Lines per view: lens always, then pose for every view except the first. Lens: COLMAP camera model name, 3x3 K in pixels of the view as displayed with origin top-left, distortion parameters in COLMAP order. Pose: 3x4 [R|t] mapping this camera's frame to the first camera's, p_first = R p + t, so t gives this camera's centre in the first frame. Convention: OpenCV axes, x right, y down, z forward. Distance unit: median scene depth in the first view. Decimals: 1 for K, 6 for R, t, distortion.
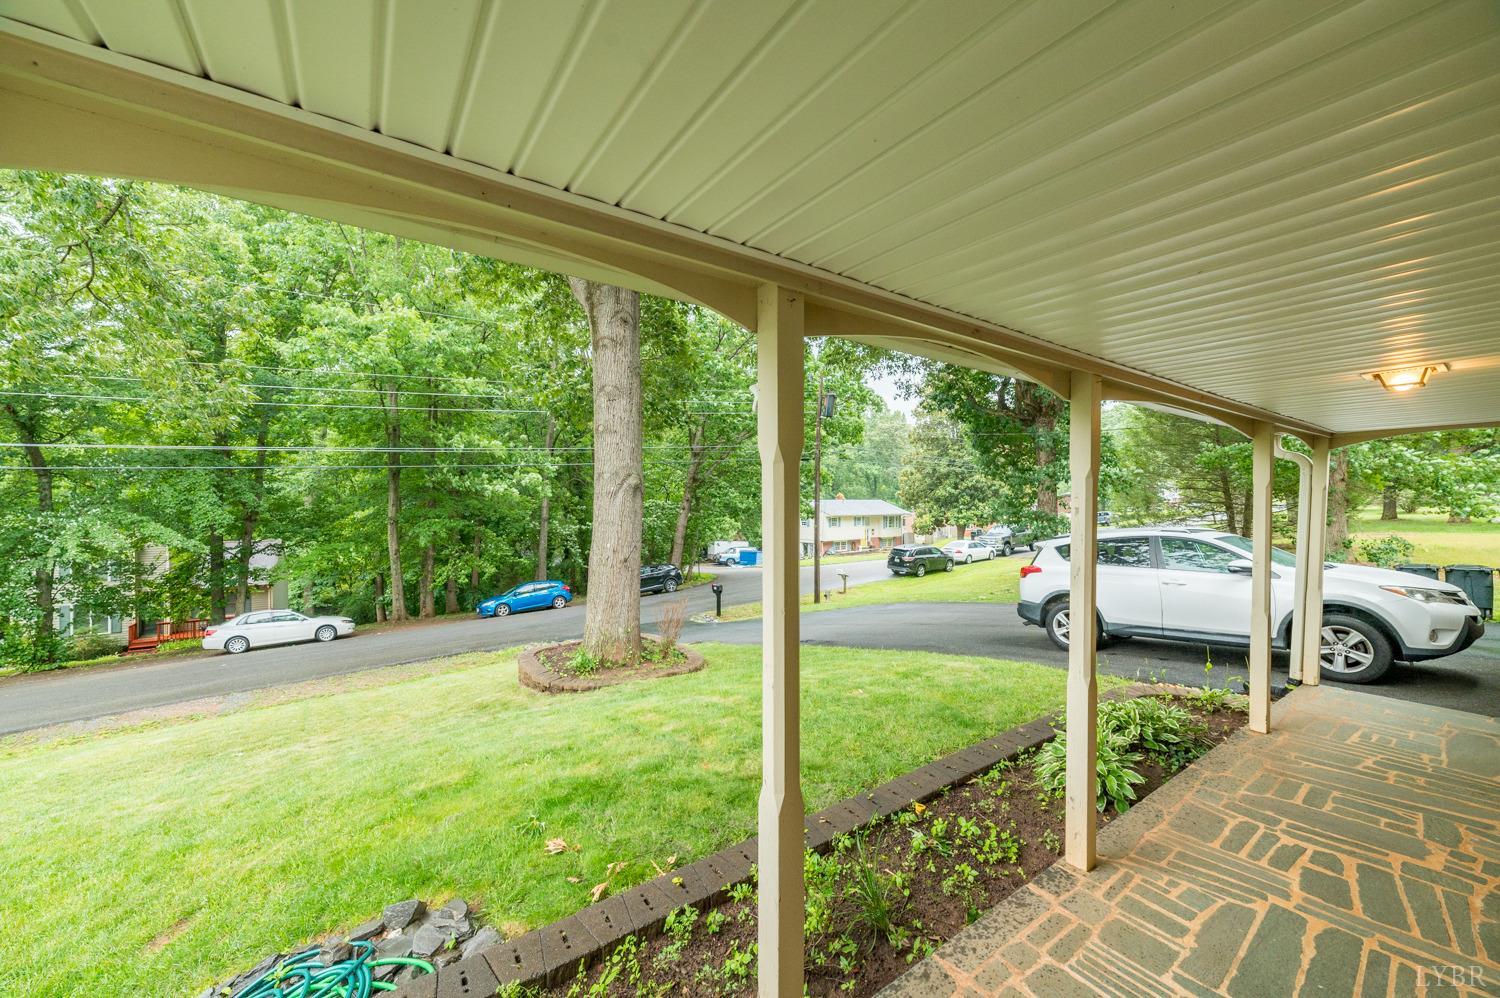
lens RADIAL K [[571.9, 0, 745.7], [0, 571.9, 505.9], [0, 0, 1]] dist [0.000060, 0.001016]
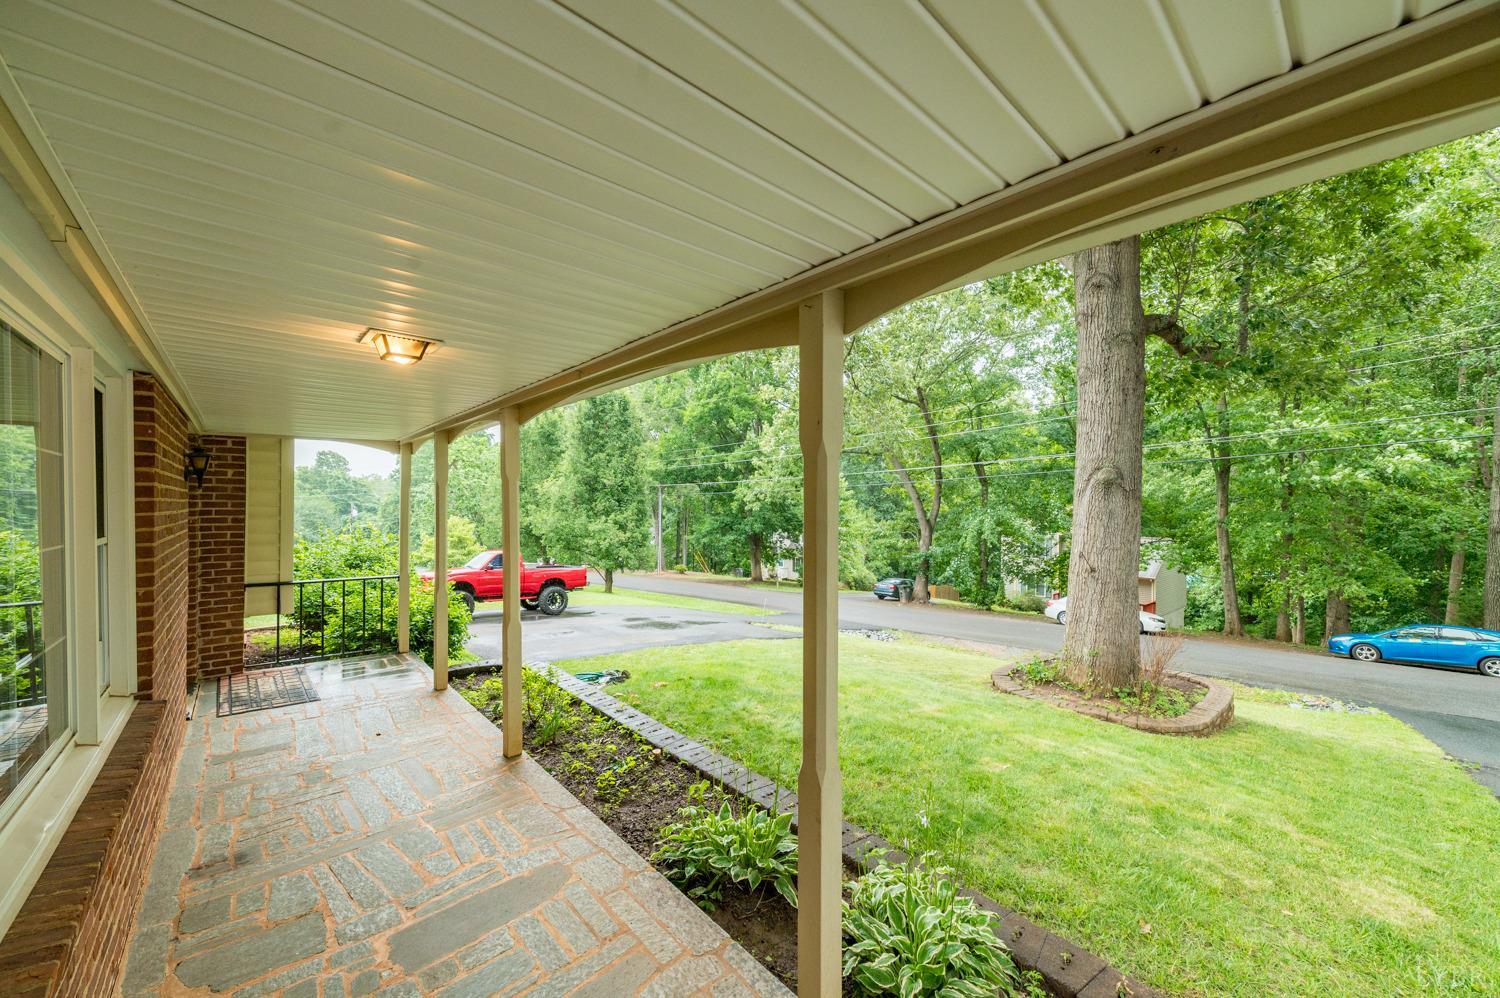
lens RADIAL K [[571.9, 0, 744.2], [0, 571.9, 503.9], [0, 0, 1]] dist [0.000060, 0.001016]
pose [[0.093316, 0.000718, -0.995636, 0.586421], [-0.006347, 0.999980, 0.000126, 0.000654], [0.995616, 0.006308, 0.093319, 0.409657]]
